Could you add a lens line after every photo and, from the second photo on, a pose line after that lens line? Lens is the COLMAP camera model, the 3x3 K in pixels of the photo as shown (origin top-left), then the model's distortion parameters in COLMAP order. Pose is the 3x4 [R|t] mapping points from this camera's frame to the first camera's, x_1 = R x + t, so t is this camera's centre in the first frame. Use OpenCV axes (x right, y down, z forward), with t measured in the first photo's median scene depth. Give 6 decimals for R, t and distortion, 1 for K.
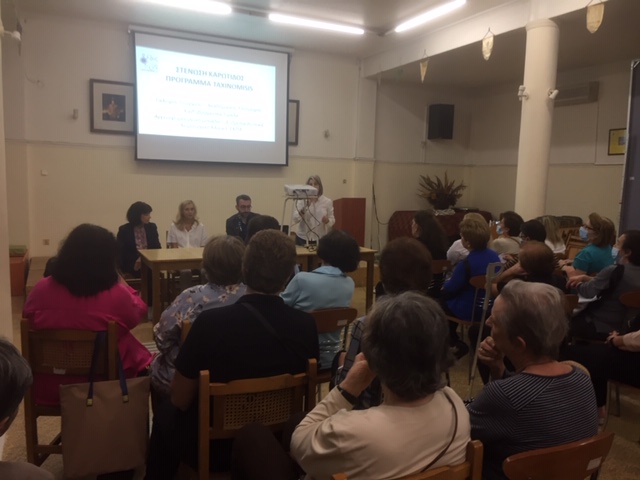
lens RADIAL K [[533.7, 0, 316.2], [0, 533.7, 241.5], [0, 0, 1]] dist [0.062632, -0.069453]
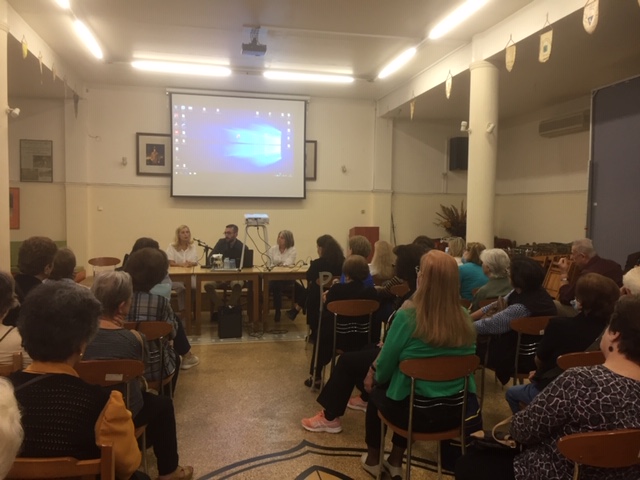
lens RADIAL K [[533.7, 0, 322.1], [0, 533.7, 239.0], [0, 0, 1]] dist [0.062632, -0.069453]
pose [[0.971935, -0.003337, -0.235225, 0.277888], [-0.012385, 0.997787, -0.065329, 0.017783], [0.234922, 0.066408, 0.969743, -0.081612]]
